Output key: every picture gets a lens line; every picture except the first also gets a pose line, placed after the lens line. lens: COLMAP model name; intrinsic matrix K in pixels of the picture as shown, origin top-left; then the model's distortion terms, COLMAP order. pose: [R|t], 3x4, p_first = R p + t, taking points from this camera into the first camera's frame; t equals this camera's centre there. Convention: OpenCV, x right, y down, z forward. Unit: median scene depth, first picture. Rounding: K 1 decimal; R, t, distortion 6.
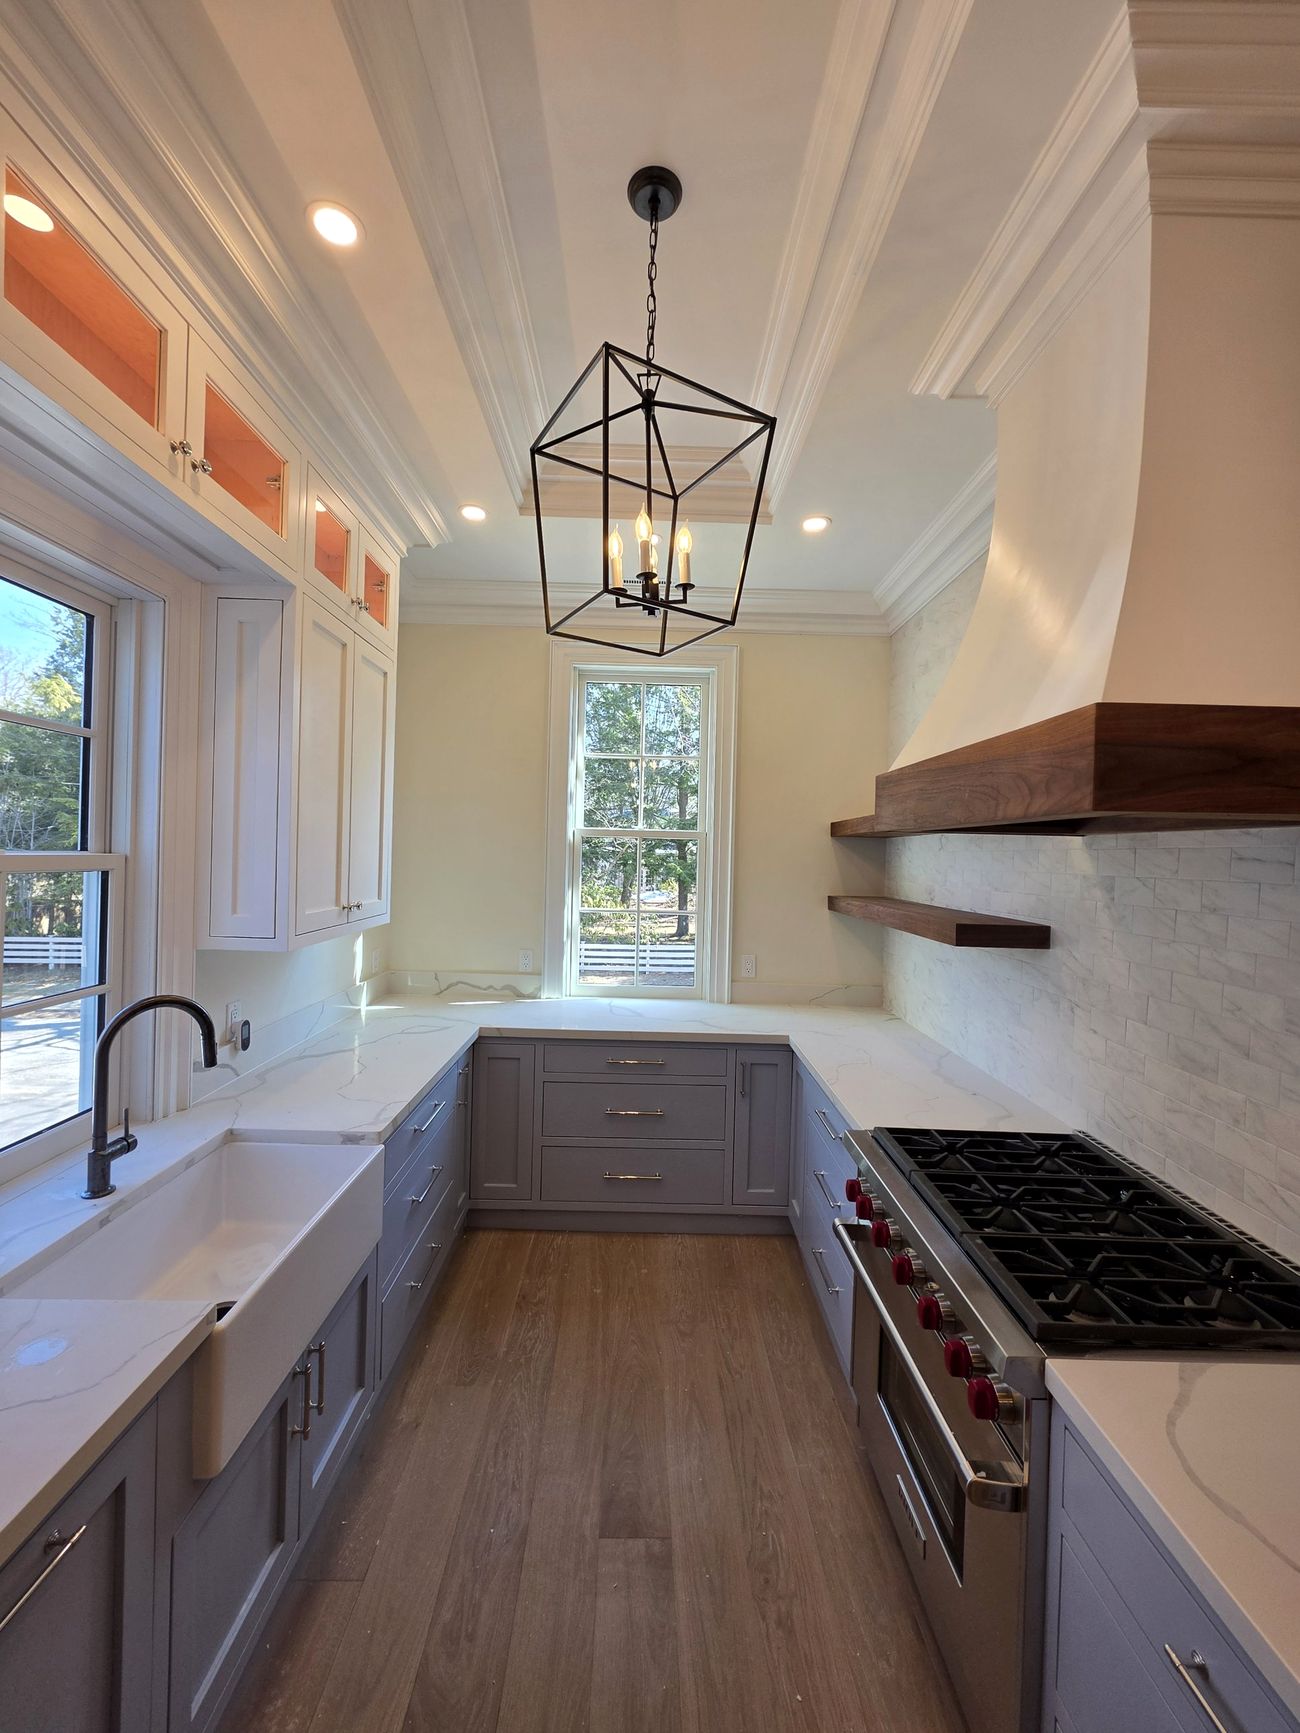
lens RADIAL K [[694.9, 0, 650.0], [0, 694.9, 866.5], [0, 0, 1]] dist [0.001837, 0.000113]
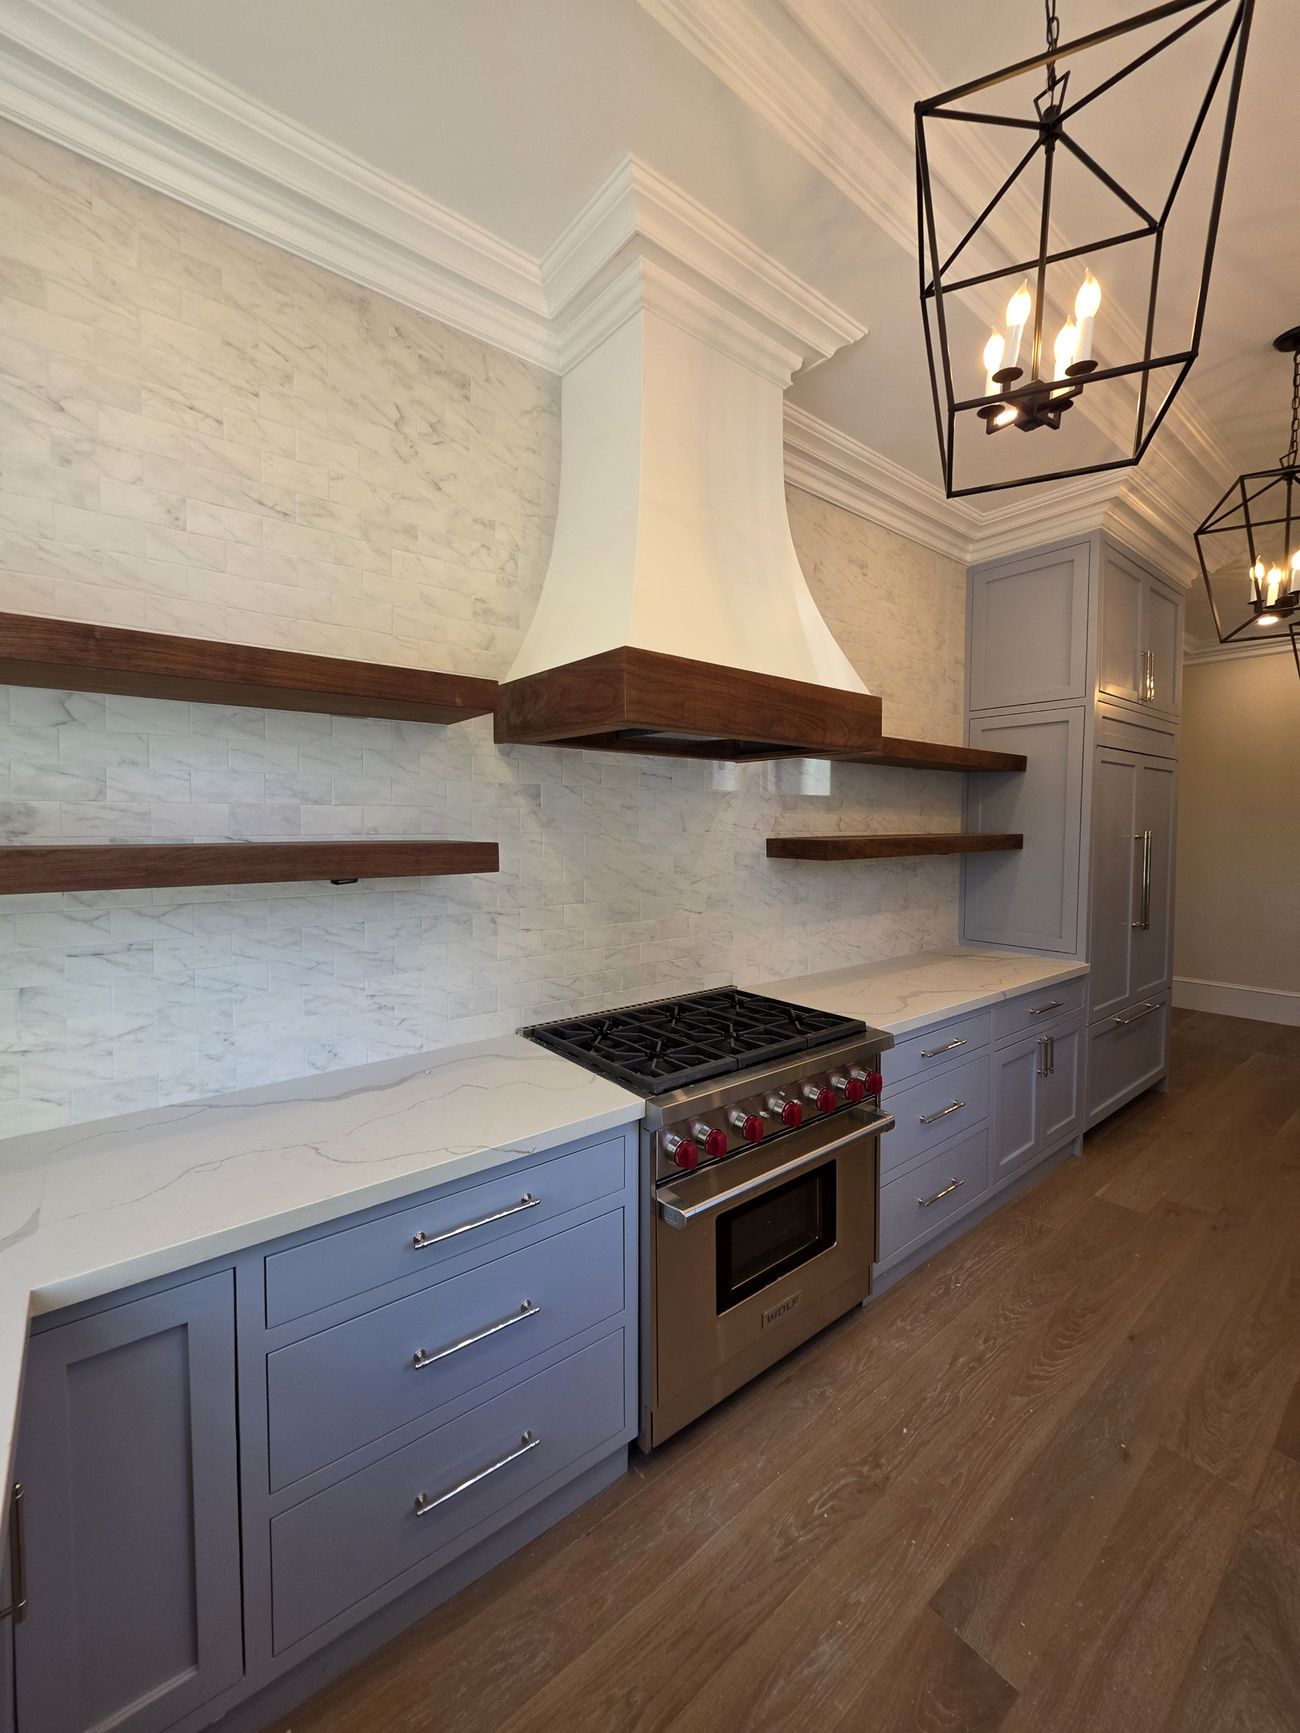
lens RADIAL K [[694.9, 0, 650.0], [0, 694.9, 866.5], [0, 0, 1]] dist [0.001837, 0.000113]
pose [[-0.615503, -0.064556, 0.785486, -0.347256], [0.001444, 0.996546, 0.083034, 0.058126], [-0.788133, 0.052242, -0.613284, 1.694908]]
